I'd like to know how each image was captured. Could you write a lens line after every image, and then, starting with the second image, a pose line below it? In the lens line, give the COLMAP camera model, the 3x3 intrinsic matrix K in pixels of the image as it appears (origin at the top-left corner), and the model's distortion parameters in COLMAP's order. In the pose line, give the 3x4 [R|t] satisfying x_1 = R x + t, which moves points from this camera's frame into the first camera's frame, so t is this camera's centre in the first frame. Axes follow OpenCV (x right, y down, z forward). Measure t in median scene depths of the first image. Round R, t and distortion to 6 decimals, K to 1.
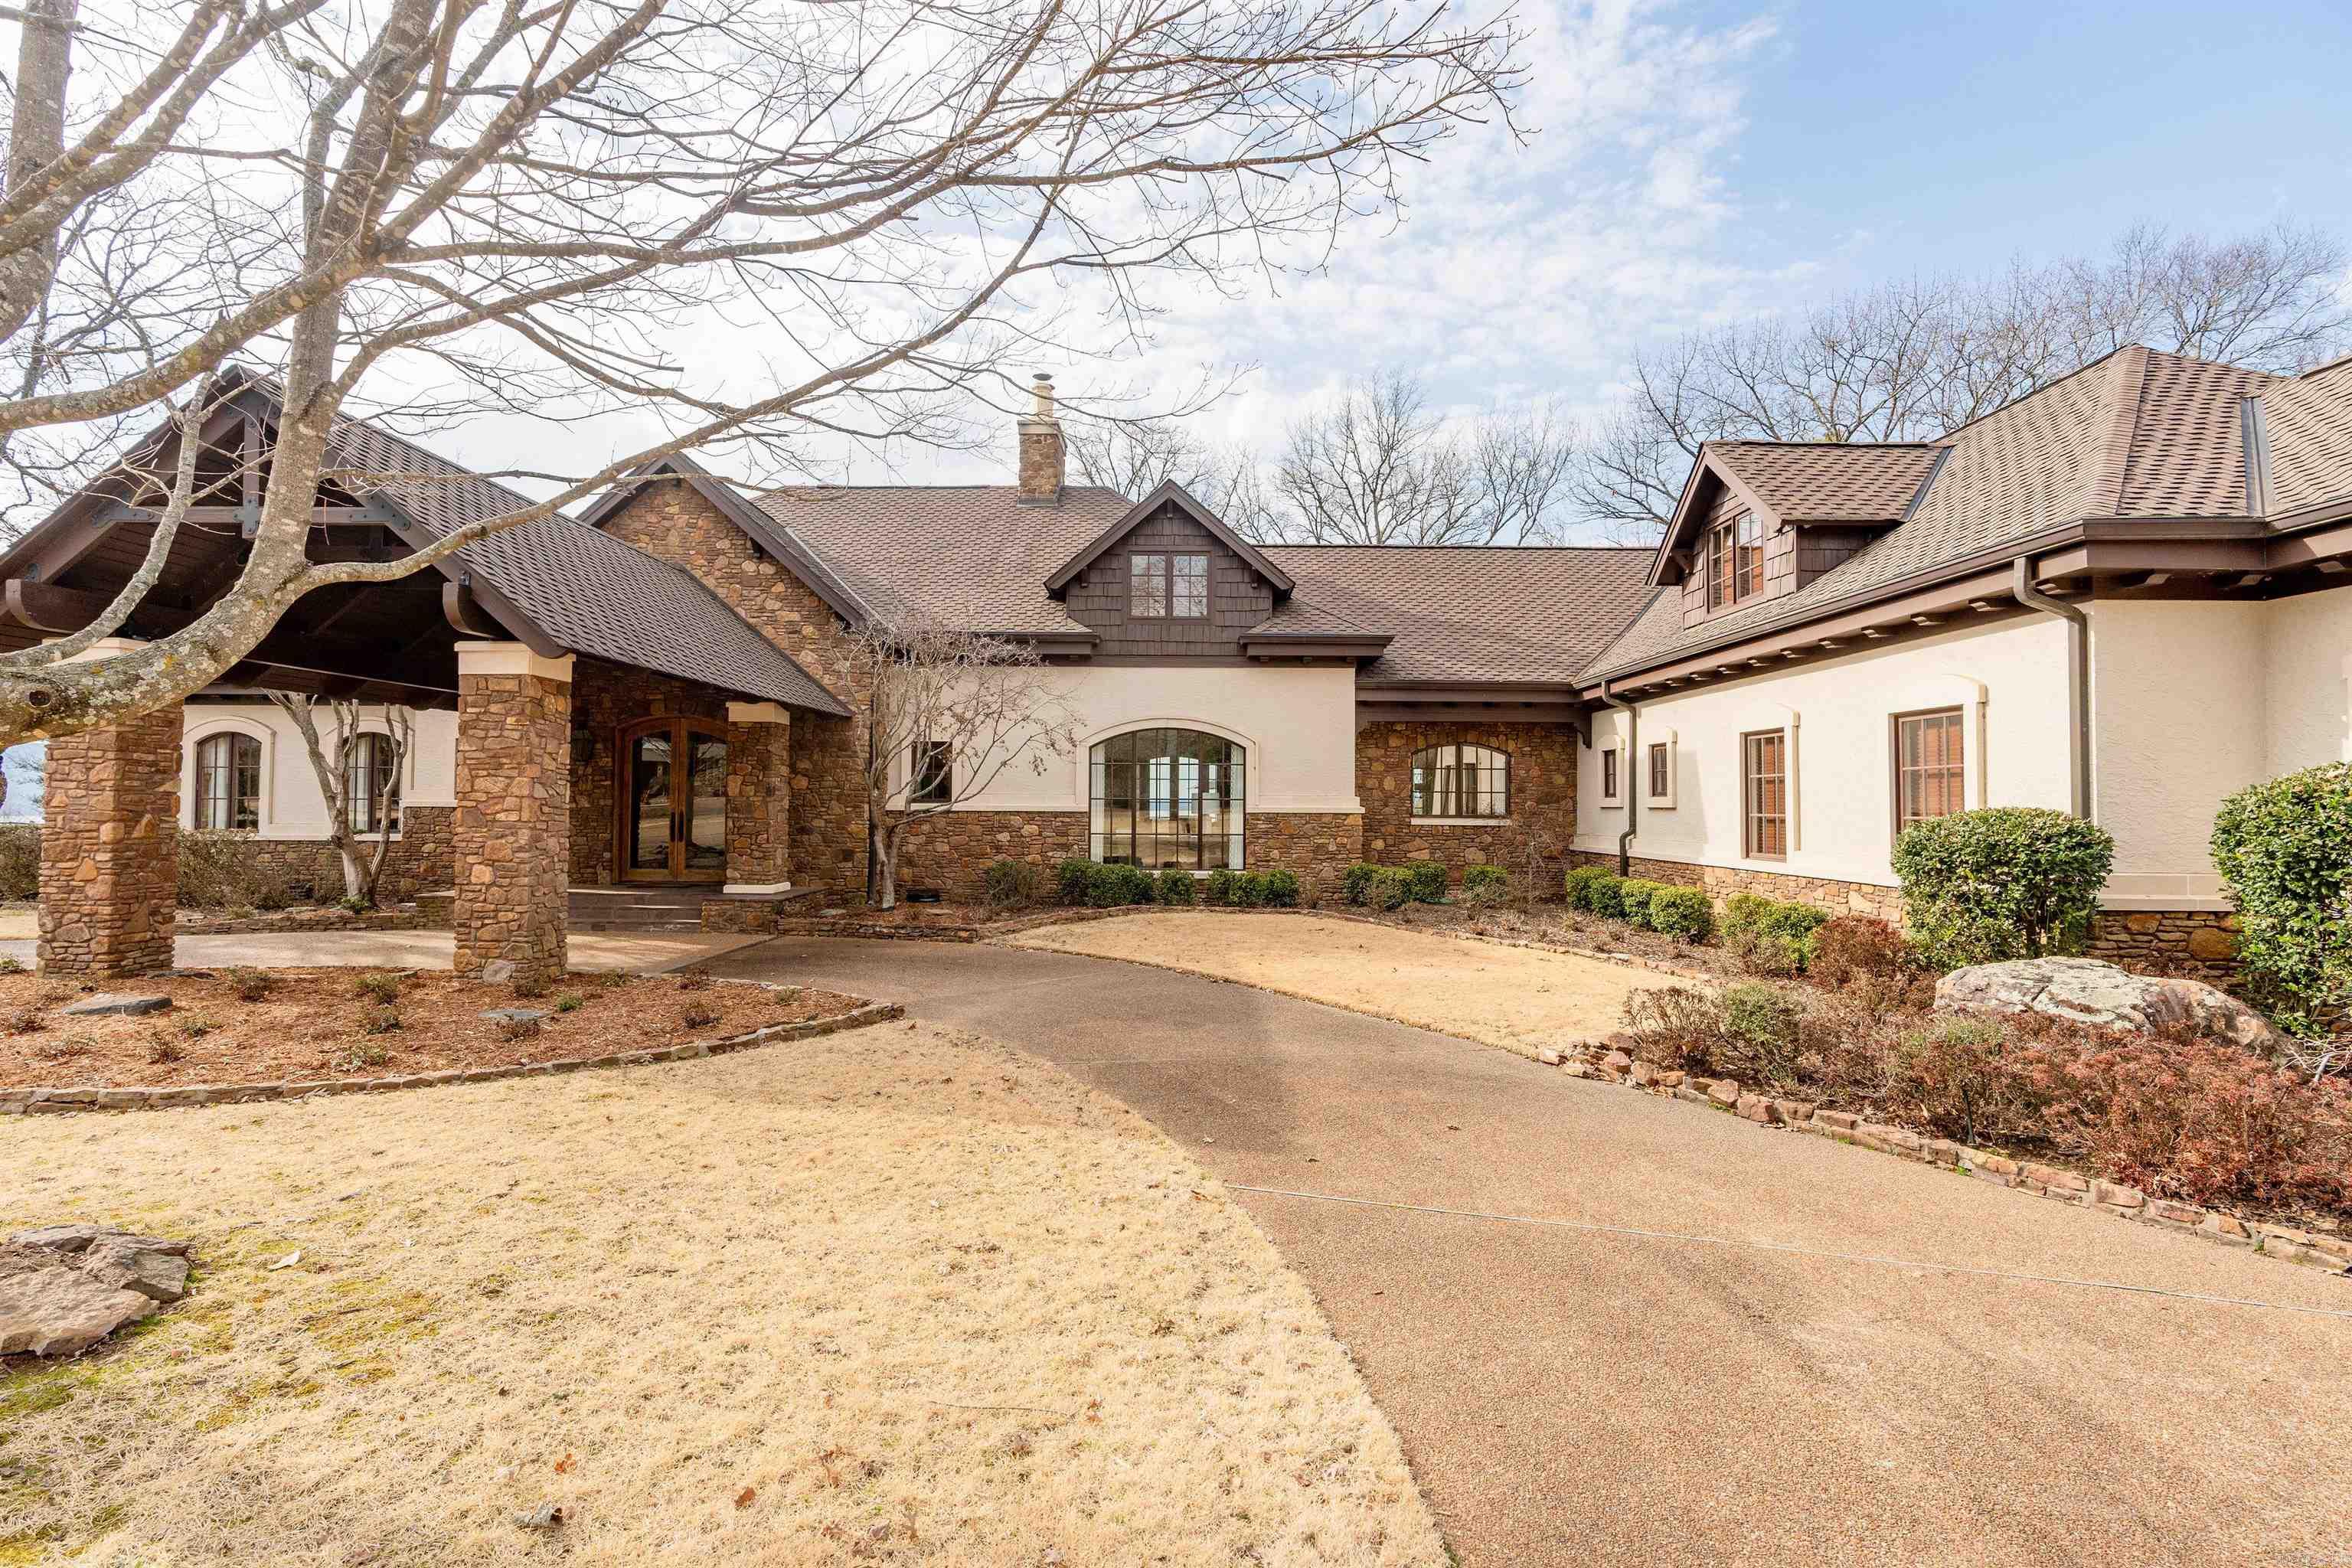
lens RADIAL K [[1038.9, 0, 1176.0], [0, 1038.9, 784.0], [0, 0, 1]] dist [-0.008066, -0.000096]
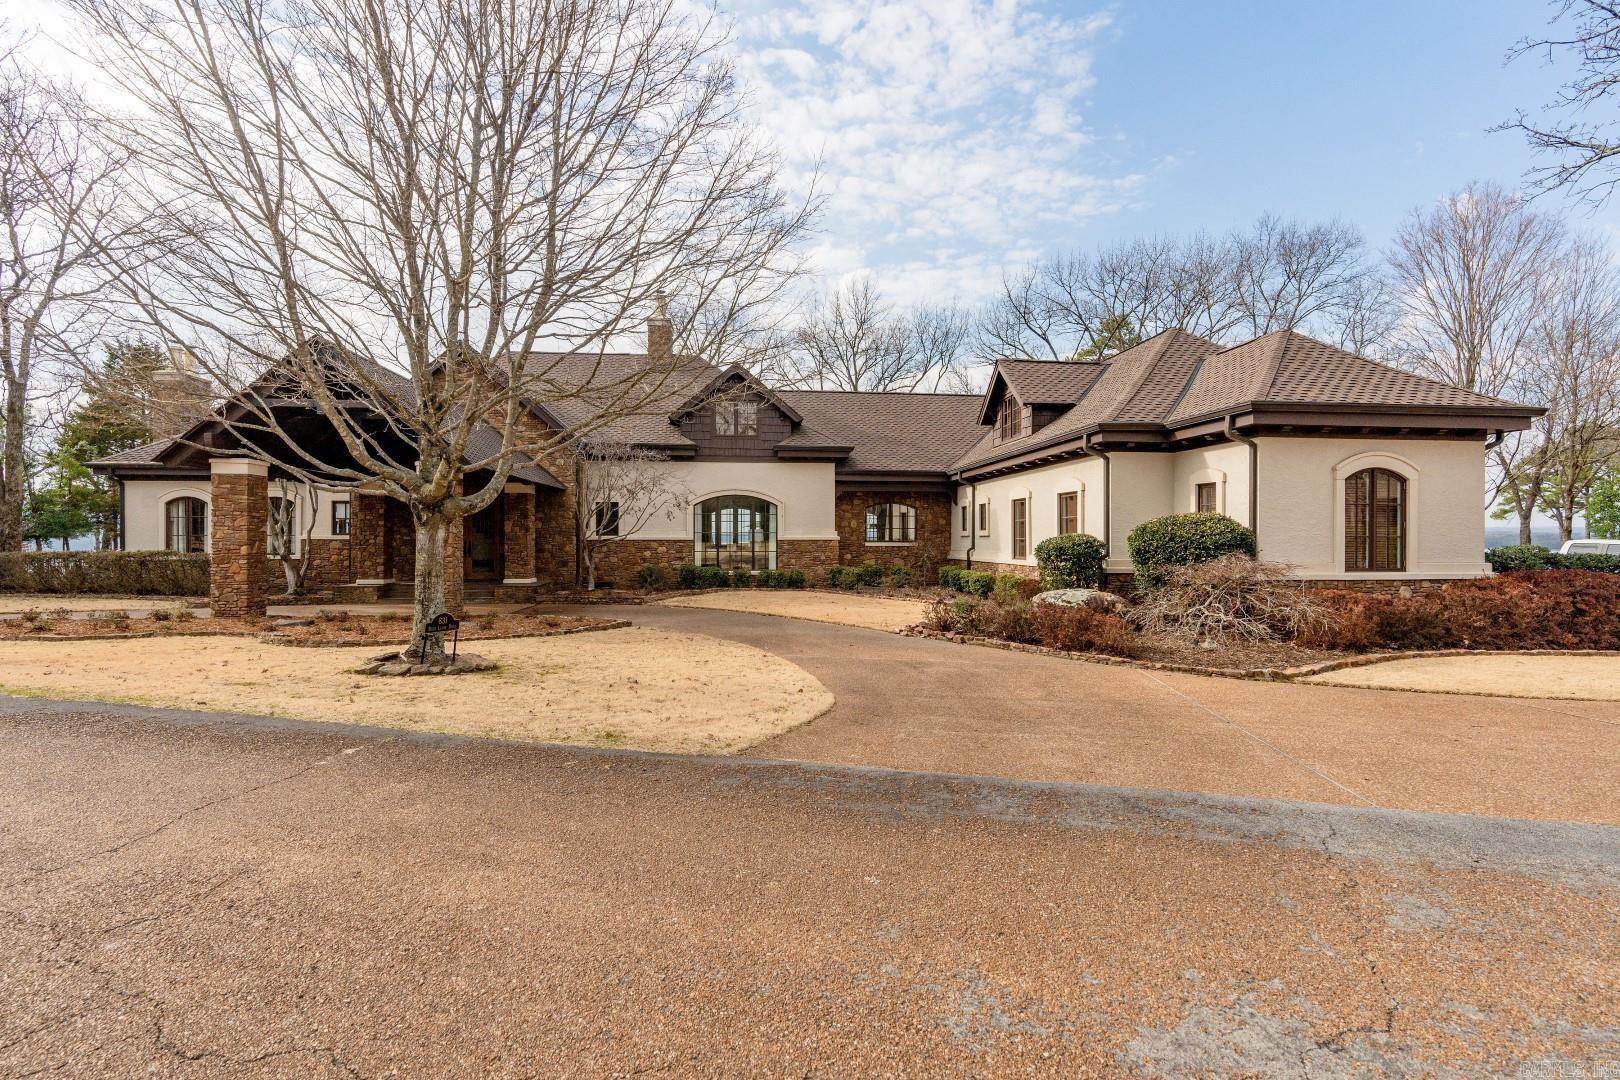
lens RADIAL K [[735.2, 0, 805.6], [0, 735.2, 534.1], [0, 0, 1]] dist [-0.011034, 0.000054]
pose [[0.994262, -0.005125, 0.106845, -0.026516], [0.003615, 0.999891, 0.014323, -0.001926], [-0.106907, -0.013855, 0.994172, -0.353601]]
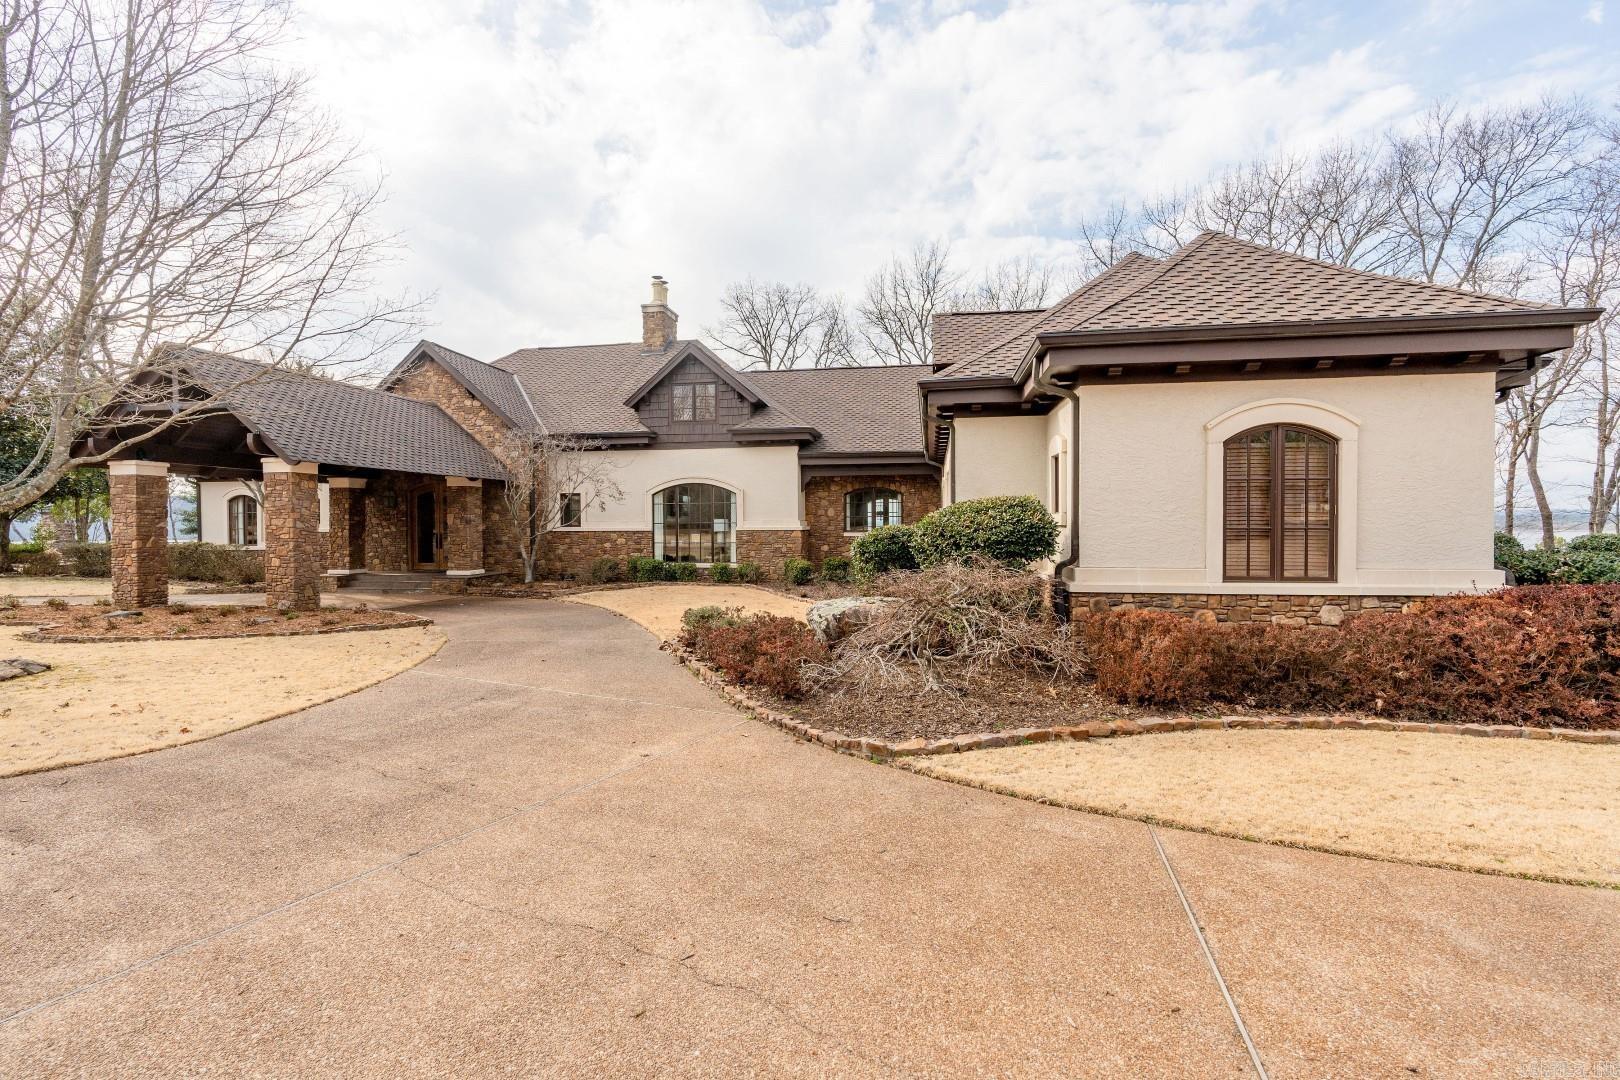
lens RADIAL K [[715.5, 0, 810.0], [0, 715.5, 540.0], [0, 0, 1]] dist [-0.008066, -0.000096]
pose [[0.987589, -0.008629, -0.156824, 0.402018], [0.014976, 0.999114, 0.039334, -0.002156], [0.156346, -0.041194, 0.986843, -0.190443]]
